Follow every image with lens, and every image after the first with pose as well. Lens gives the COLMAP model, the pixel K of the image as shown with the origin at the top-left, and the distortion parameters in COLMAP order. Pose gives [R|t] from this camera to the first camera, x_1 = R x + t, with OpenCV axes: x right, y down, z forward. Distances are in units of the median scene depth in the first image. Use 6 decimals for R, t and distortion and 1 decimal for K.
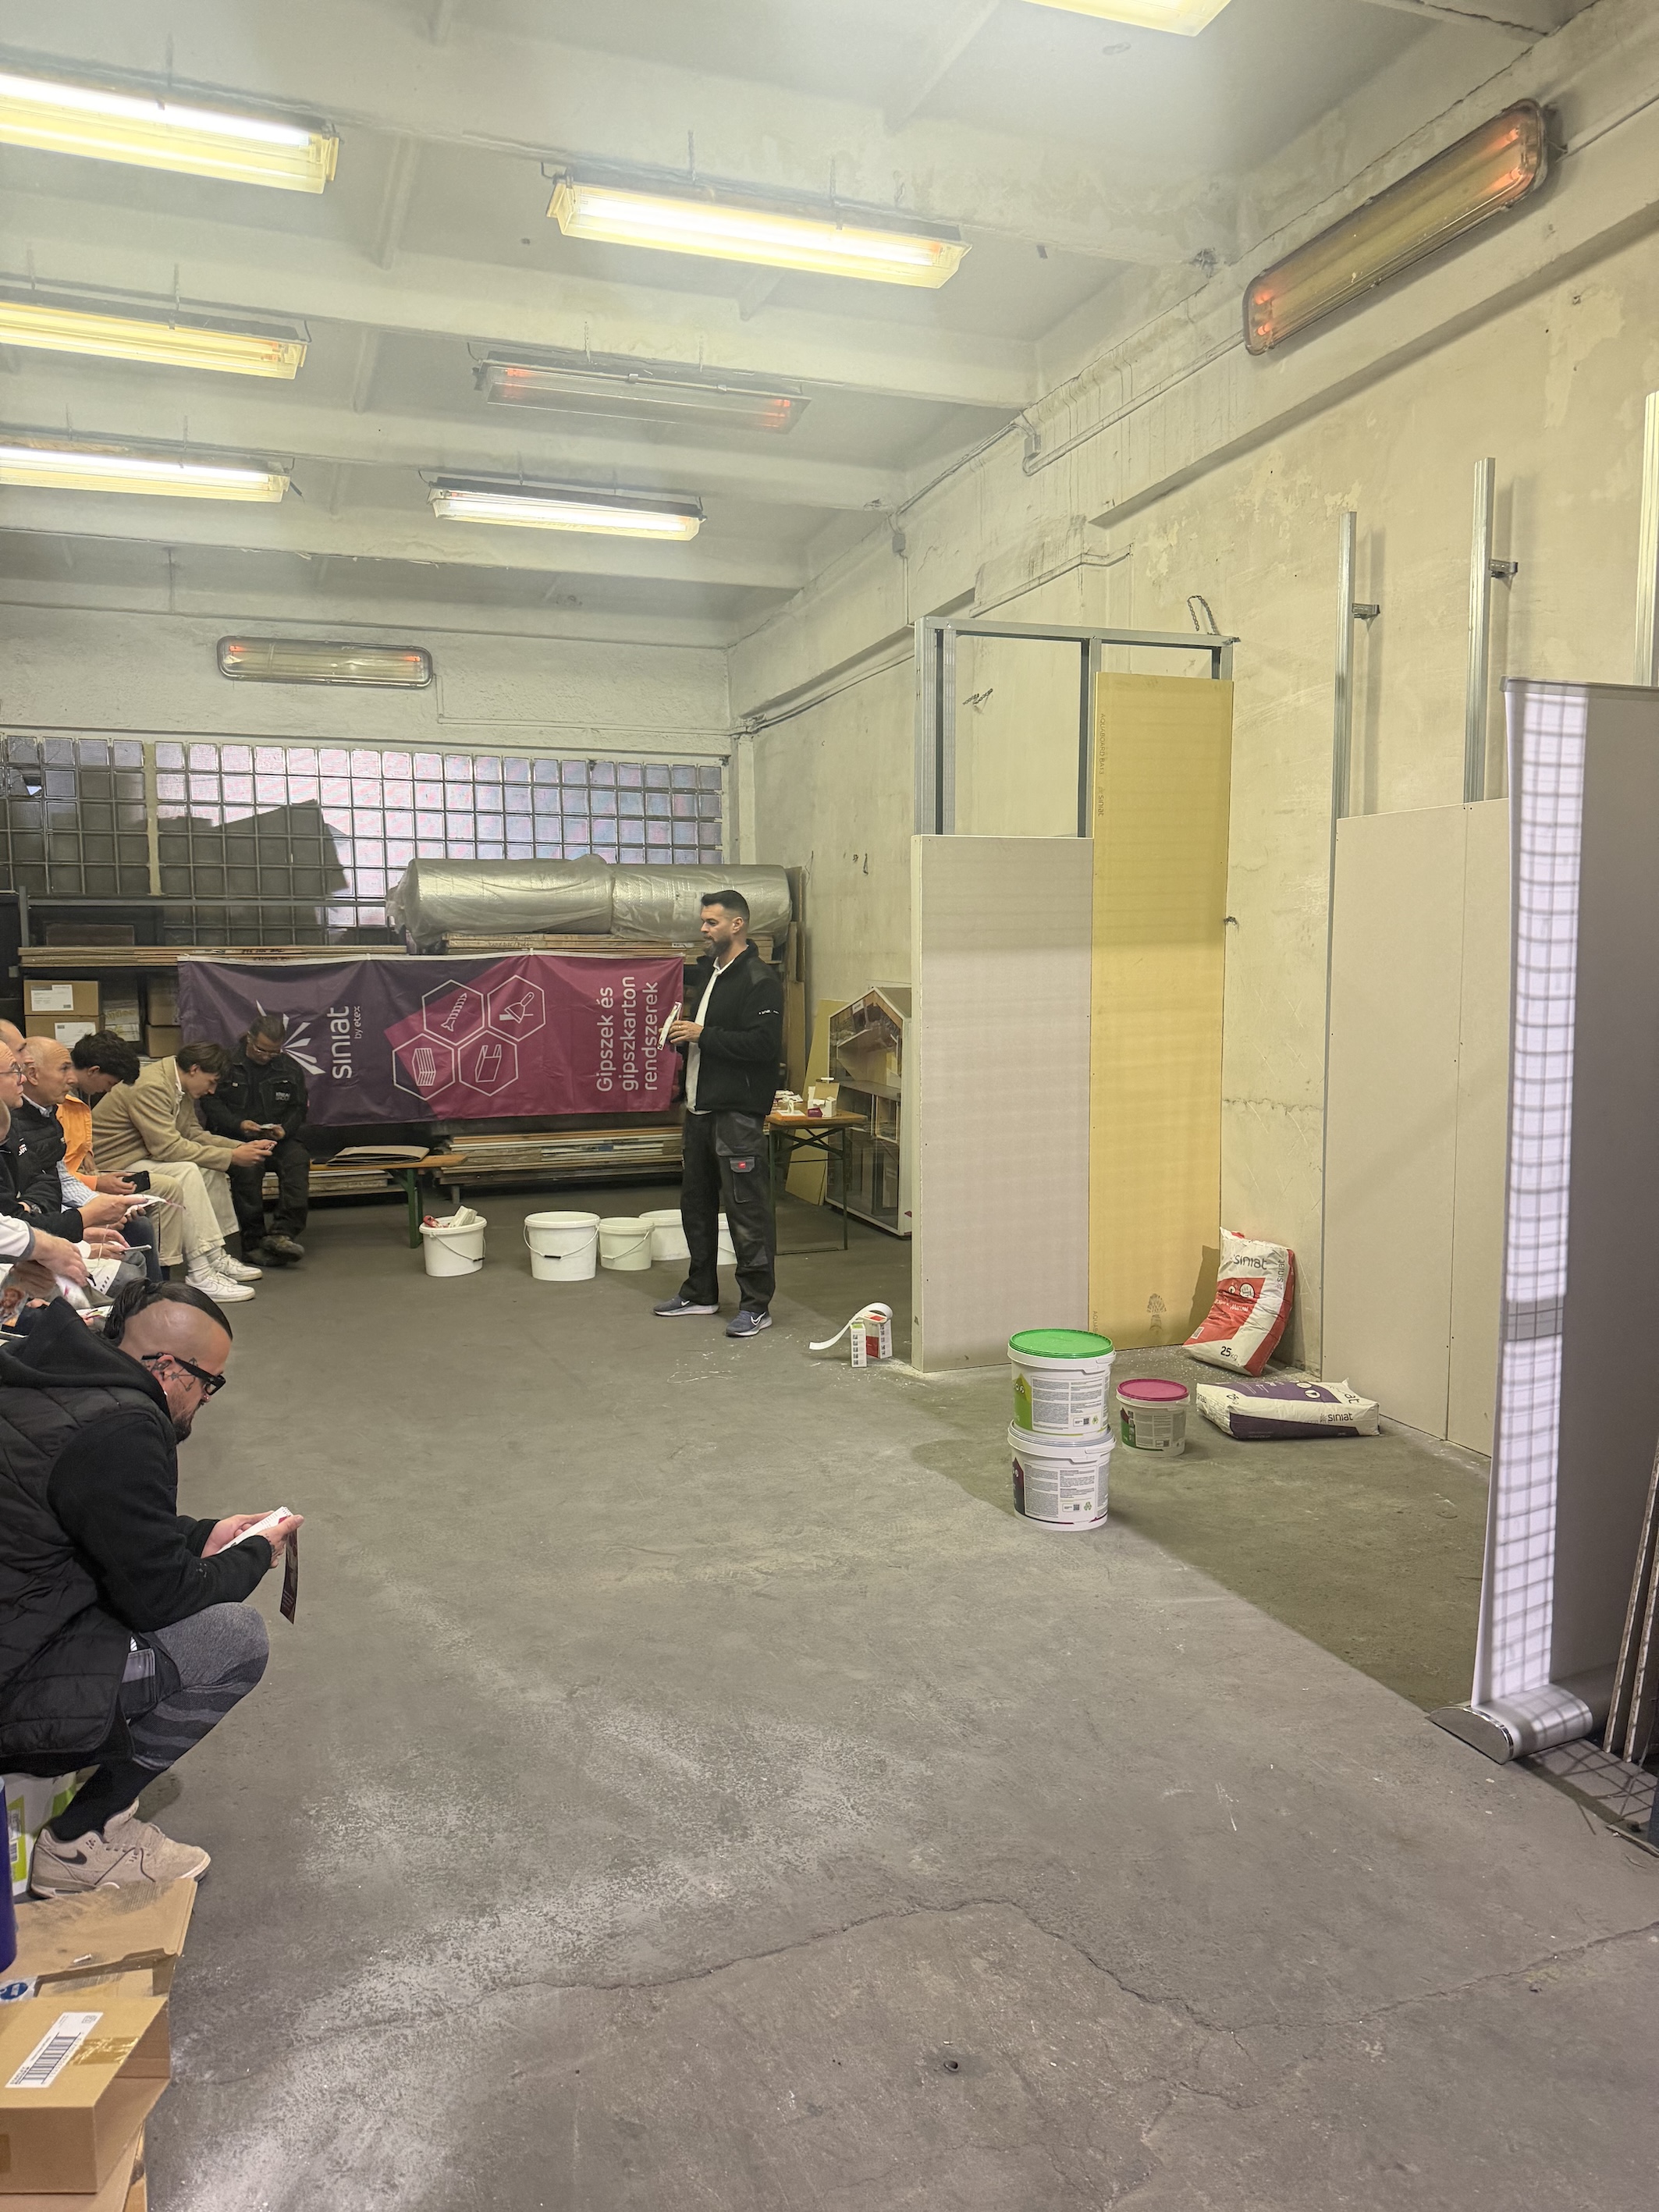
lens RADIAL K [[1567.1, 0, 846.2], [0, 1567.1, 1157.6], [0, 0, 1]] dist [-0.008827, 0.011624]
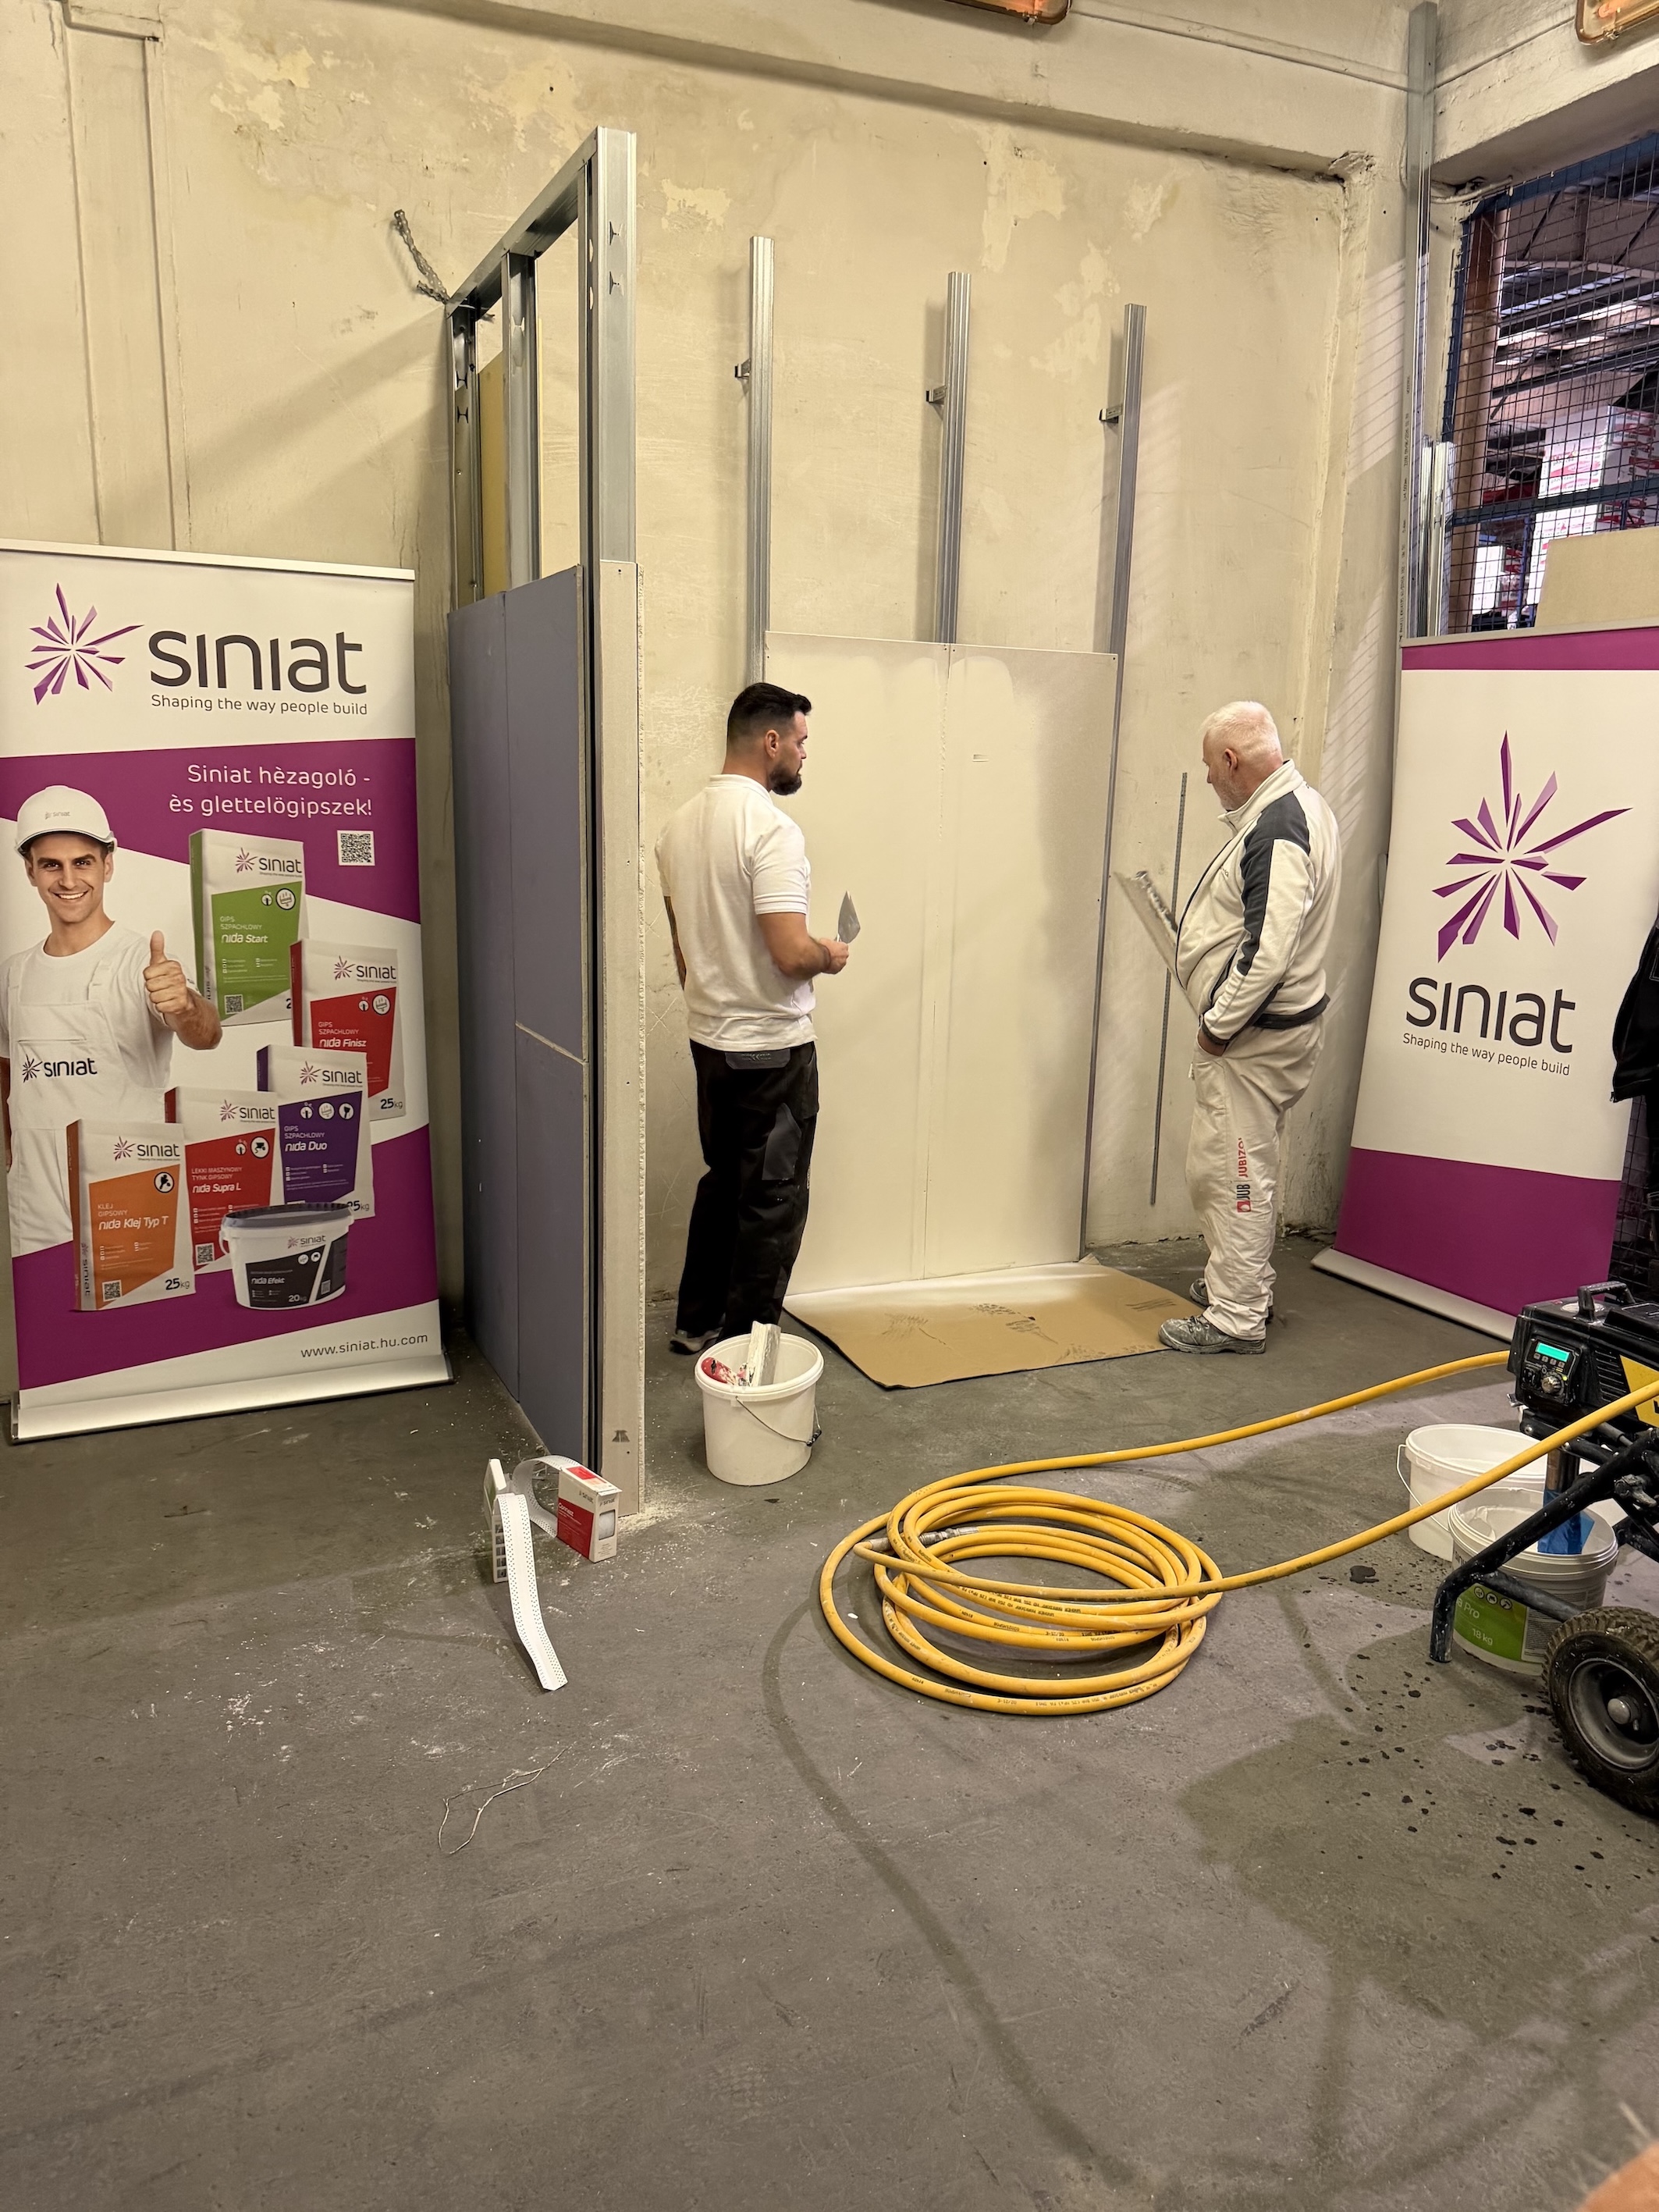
lens RADIAL K [[1566.8, 0, 820.1], [0, 1566.8, 1122.0], [0, 0, 1]] dist [-0.008827, 0.011624]
pose [[-0.031544, -0.185649, 0.982110, -0.510601], [0.108564, 0.976149, 0.188010, -0.110817], [-0.993589, 0.112552, -0.010636, 0.962742]]
